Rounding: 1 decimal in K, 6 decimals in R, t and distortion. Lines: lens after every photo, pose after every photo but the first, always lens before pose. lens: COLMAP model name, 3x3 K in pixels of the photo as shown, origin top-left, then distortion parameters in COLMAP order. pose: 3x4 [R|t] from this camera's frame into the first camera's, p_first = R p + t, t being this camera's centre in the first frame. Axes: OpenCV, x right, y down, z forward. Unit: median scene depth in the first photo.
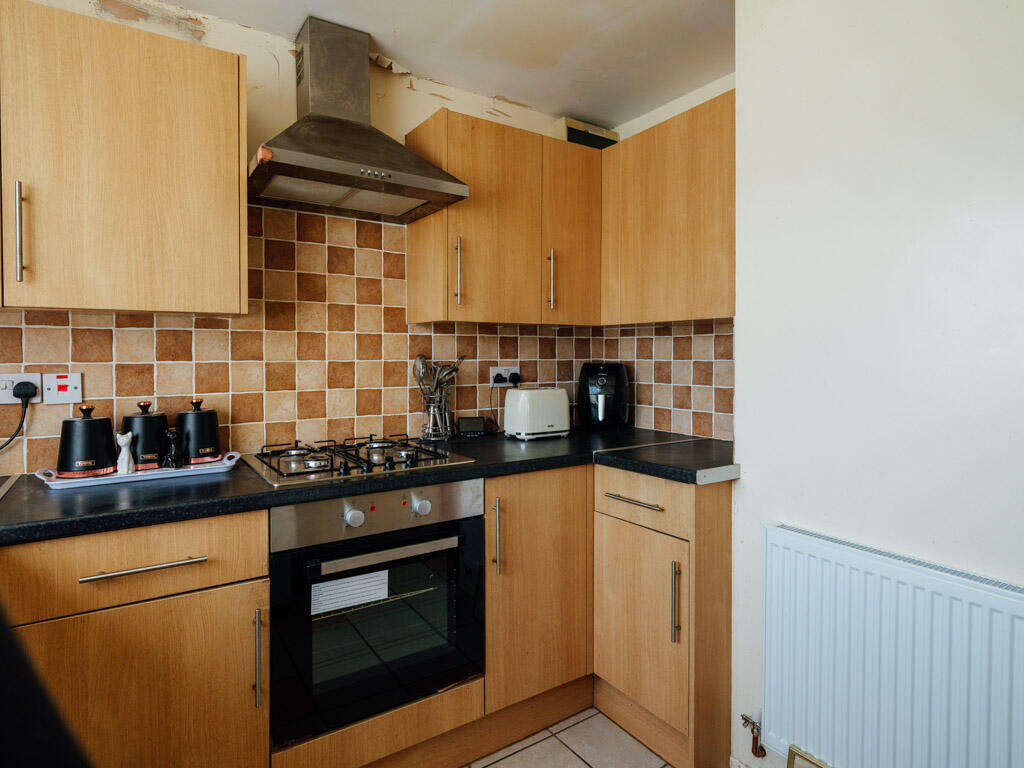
lens RADIAL K [[571.0, 0, 511.7], [0, 571.0, 353.8], [0, 0, 1]] dist [0.002496, -0.000628]
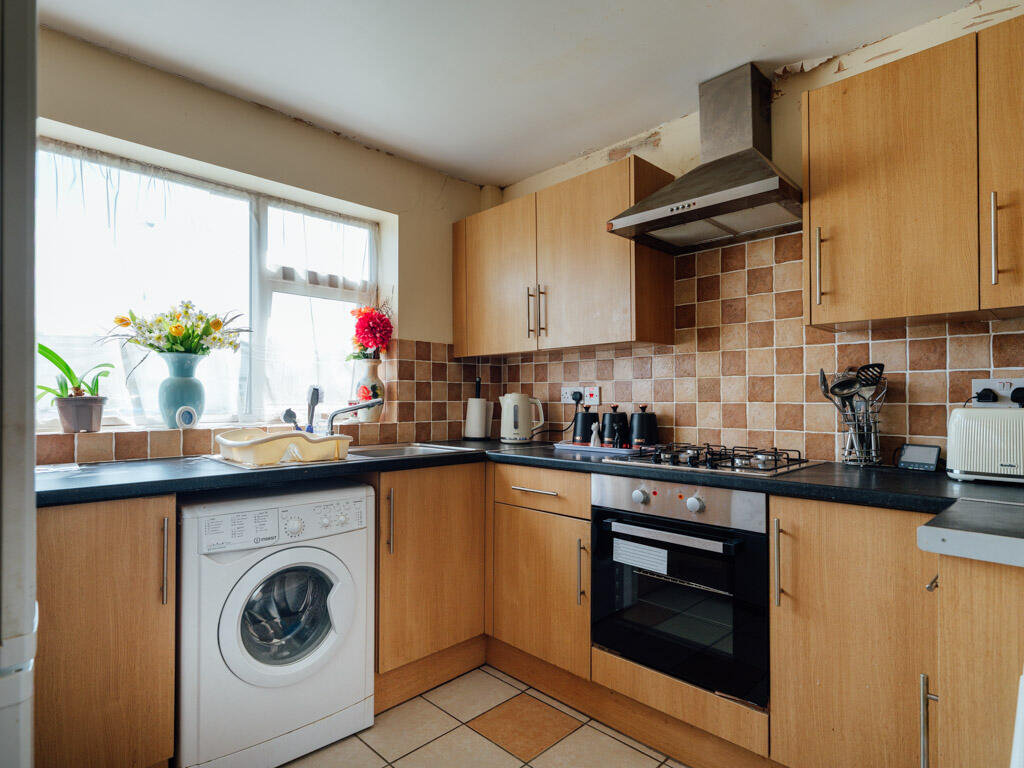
lens RADIAL K [[555.2, 0, 512.0], [0, 555.2, 384.0], [0, 0, 1]] dist [0.002749, -0.000618]
pose [[0.197099, -0.025896, -0.980041, 0.638374], [0.001283, 0.999657, -0.026157, 0.055881], [0.980383, 0.003898, 0.197065, 0.365730]]
